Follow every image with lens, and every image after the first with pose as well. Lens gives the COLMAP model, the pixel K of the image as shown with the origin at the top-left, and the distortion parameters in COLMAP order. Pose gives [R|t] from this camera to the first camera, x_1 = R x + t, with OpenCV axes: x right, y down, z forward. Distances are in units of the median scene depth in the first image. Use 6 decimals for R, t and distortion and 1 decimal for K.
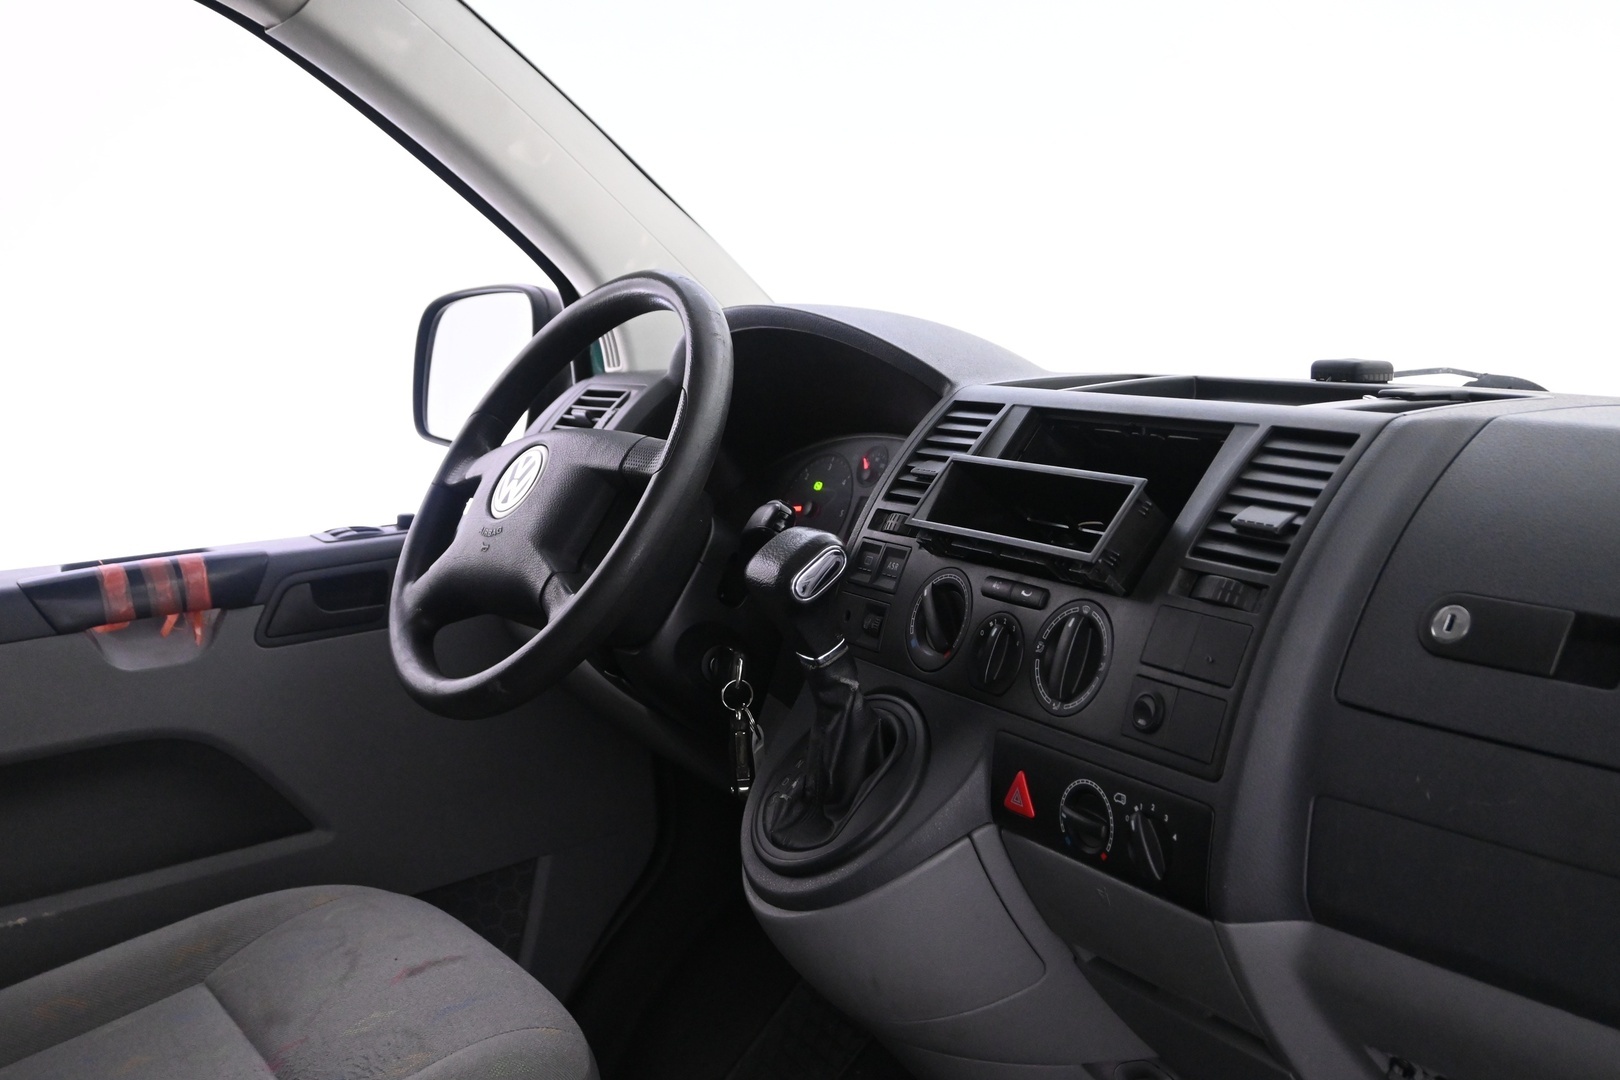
lens RADIAL K [[1663.5, 0, 810.0], [0, 1663.5, 540.0], [0, 0, 1]] dist [-0.010994, -0.009108]
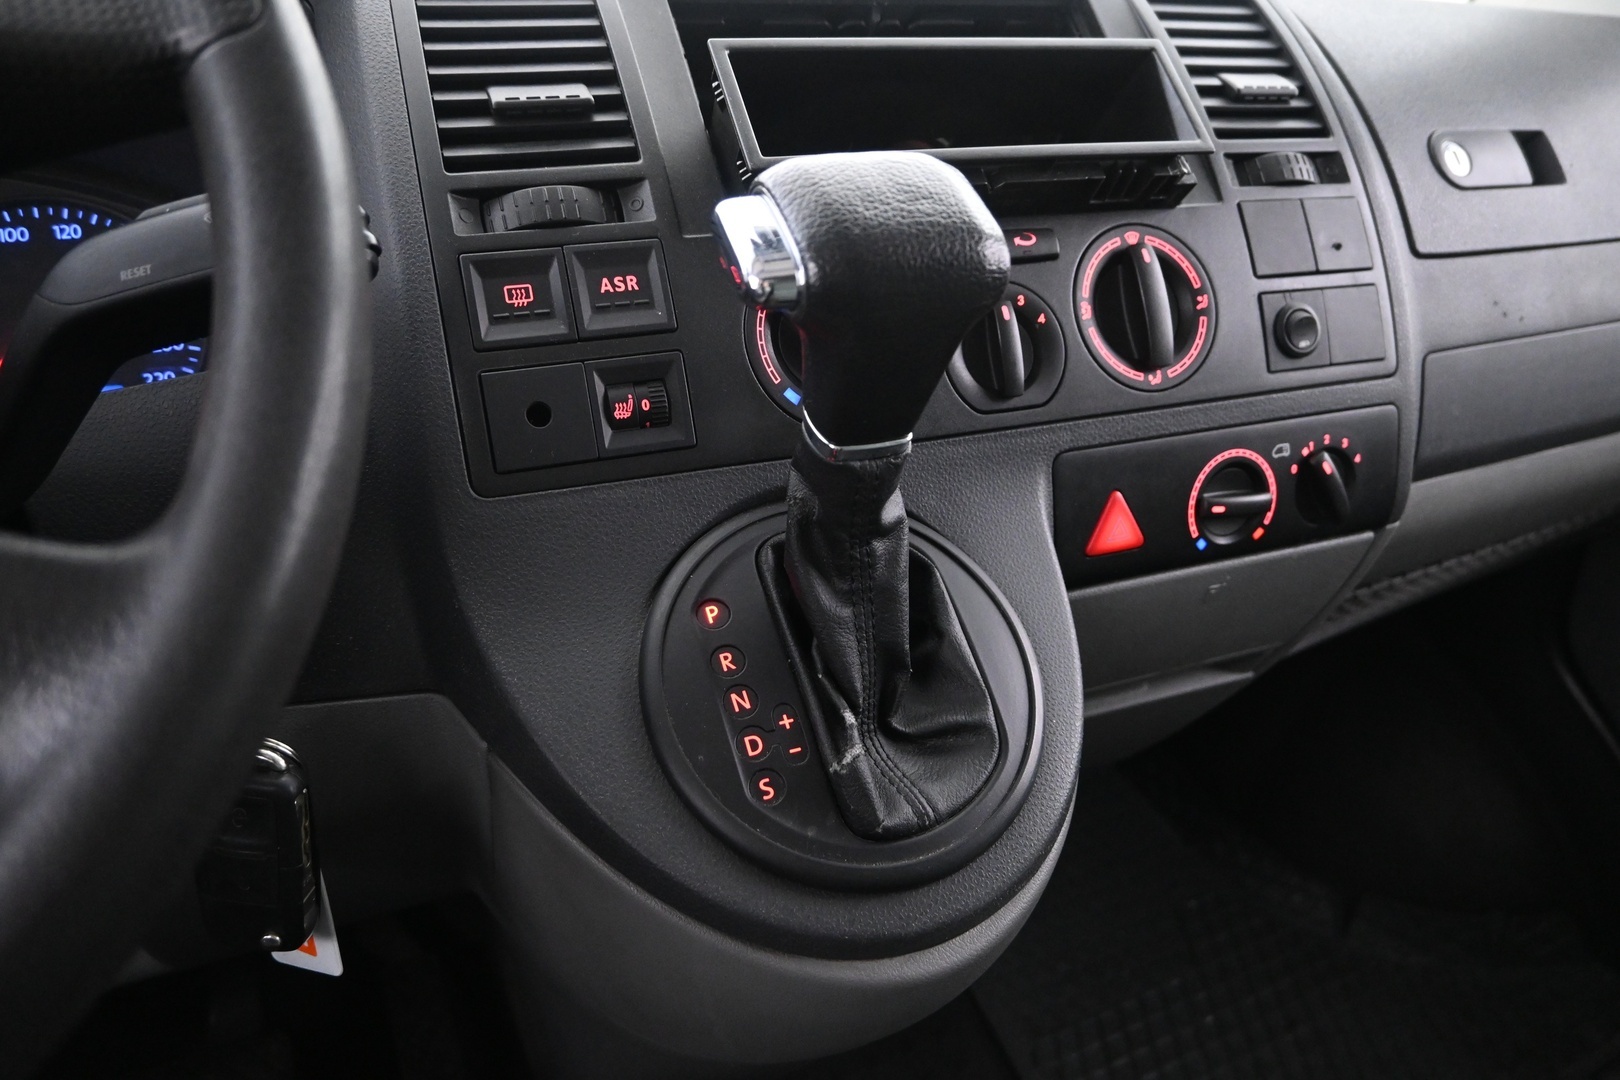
lens RADIAL K [[1104.0, 0, 810.0], [0, 1104.0, 540.0], [0, 0, 1]] dist [-0.005783, 0.001801]
pose [[0.150129, -0.310359, 0.938690, -0.106137], [0.186435, 0.941304, 0.281406, 0.001851], [-0.970929, 0.132757, 0.199178, 0.337134]]
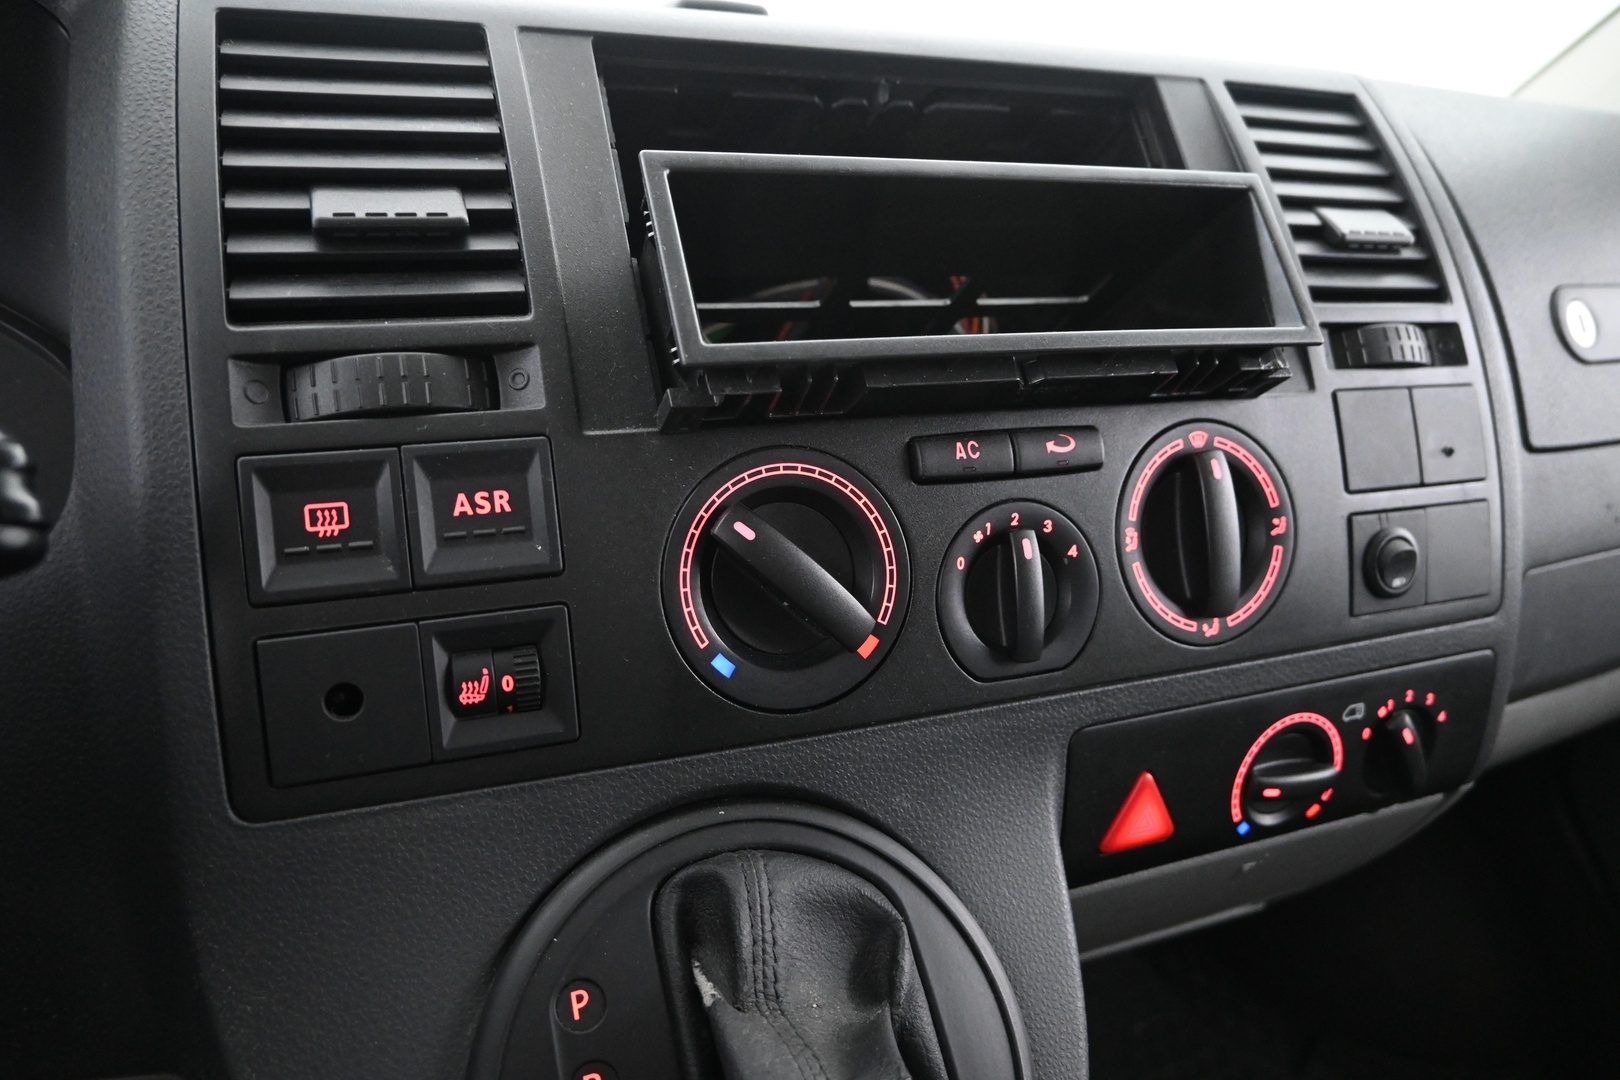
lens RADIAL K [[1104.0, 0, 810.0], [0, 1104.0, 540.0], [0, 0, 1]] dist [-0.005783, 0.001801]
pose [[0.137289, -0.336526, 0.931612, -0.060104], [0.098526, 0.940493, 0.325215, -0.017155], [-0.985619, 0.047139, 0.162276, 0.340272]]
